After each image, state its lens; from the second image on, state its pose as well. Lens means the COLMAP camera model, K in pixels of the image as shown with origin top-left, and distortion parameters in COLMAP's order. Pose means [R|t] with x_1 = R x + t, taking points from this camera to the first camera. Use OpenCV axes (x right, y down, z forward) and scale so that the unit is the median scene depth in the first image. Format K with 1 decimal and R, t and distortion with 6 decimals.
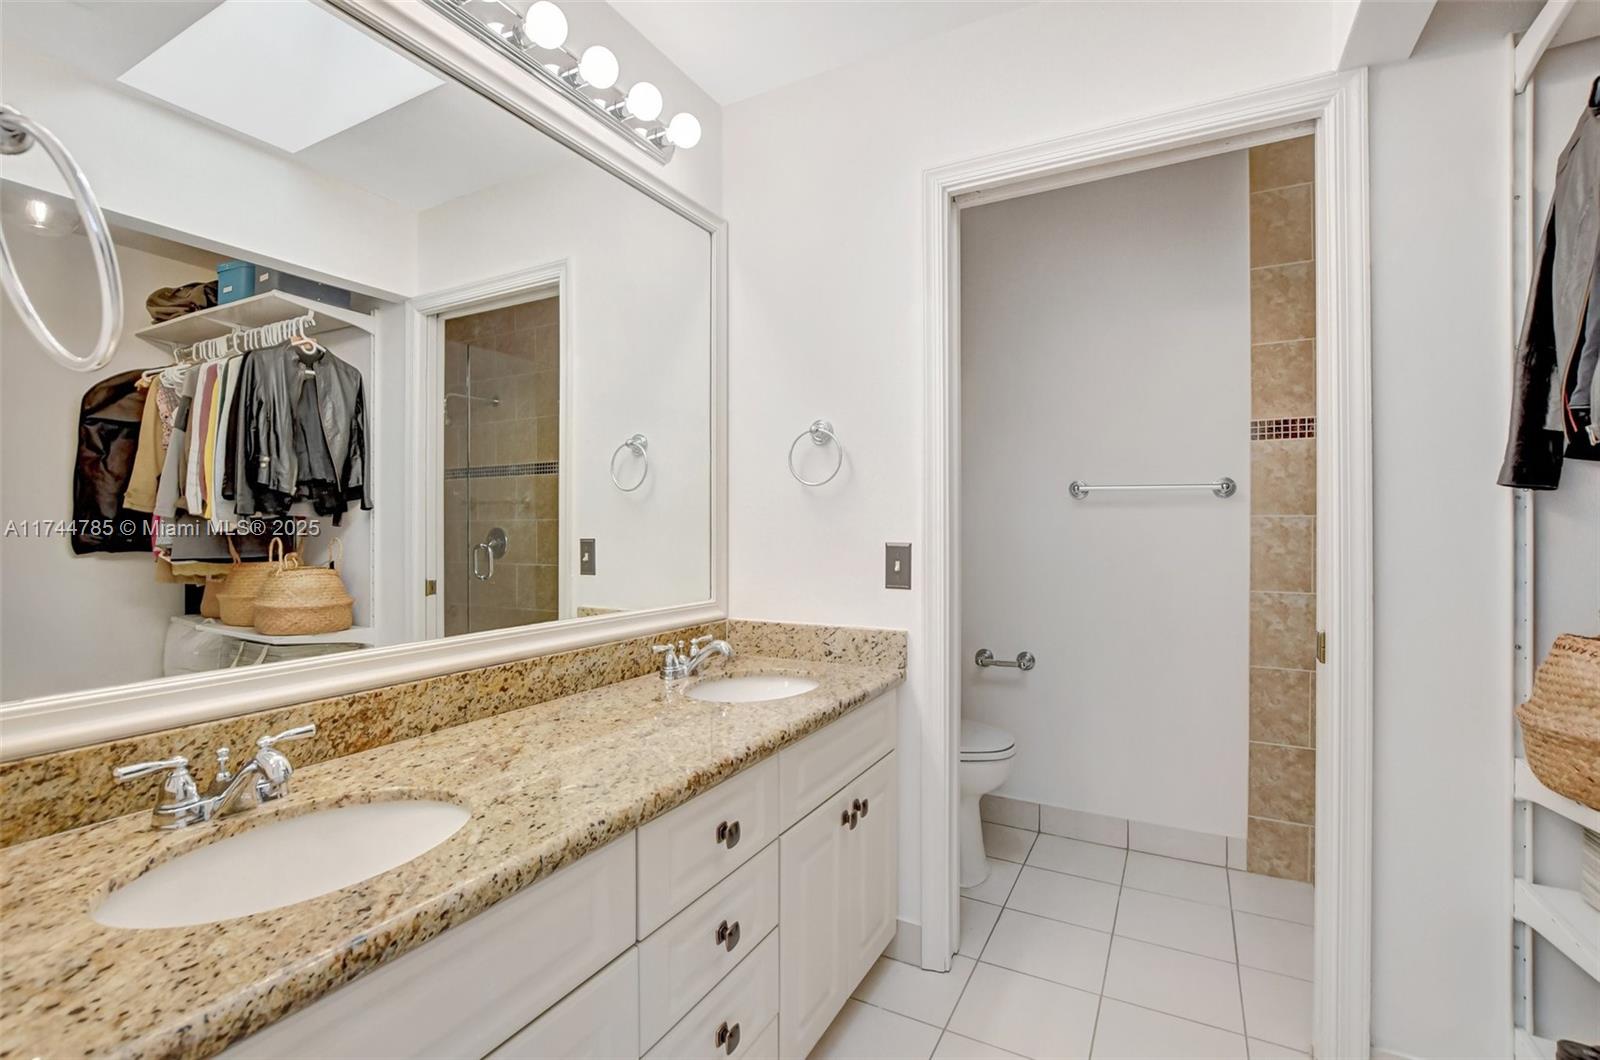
lens RADIAL K [[722.1, 0, 790.2], [0, 722.1, 534.2], [0, 0, 1]] dist [-0.020559, 0.000599]
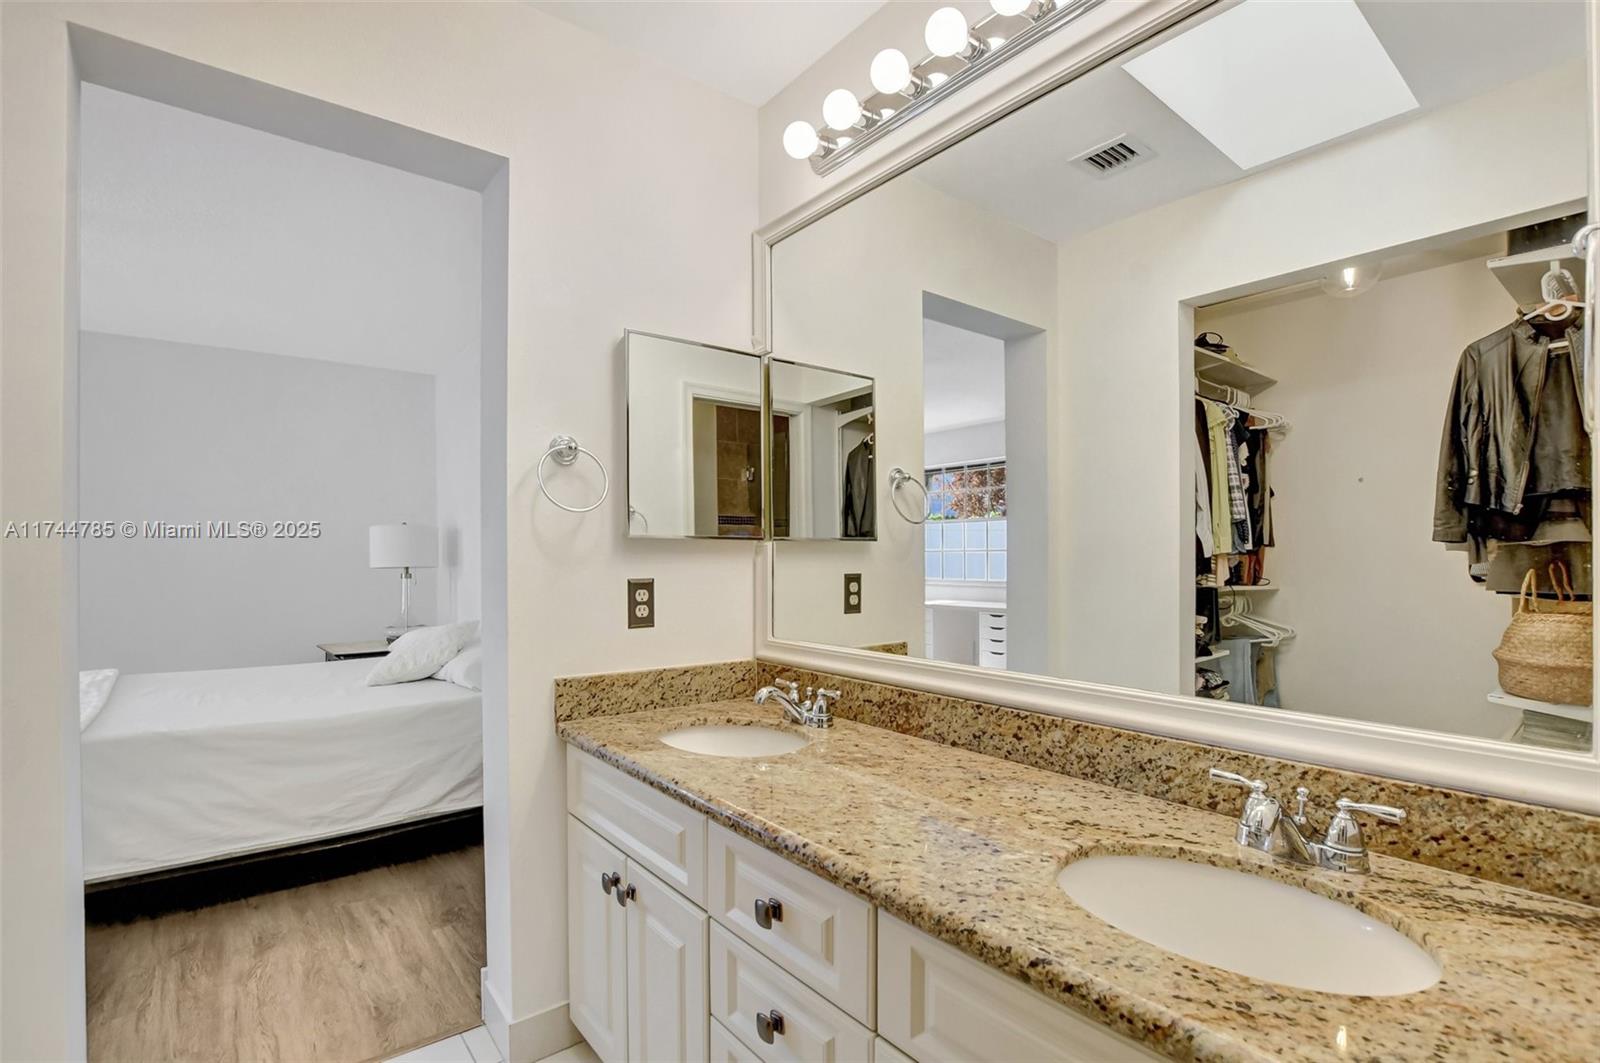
lens RADIAL K [[722.1, 0, 790.2], [0, 722.1, 535.7], [0, 0, 1]] dist [-0.020559, 0.000599]
pose [[-0.392301, -0.022009, -0.919573, 0.618294], [-0.002055, 0.999732, -0.023051, -0.025206], [0.919835, -0.007153, -0.392241, 1.164396]]
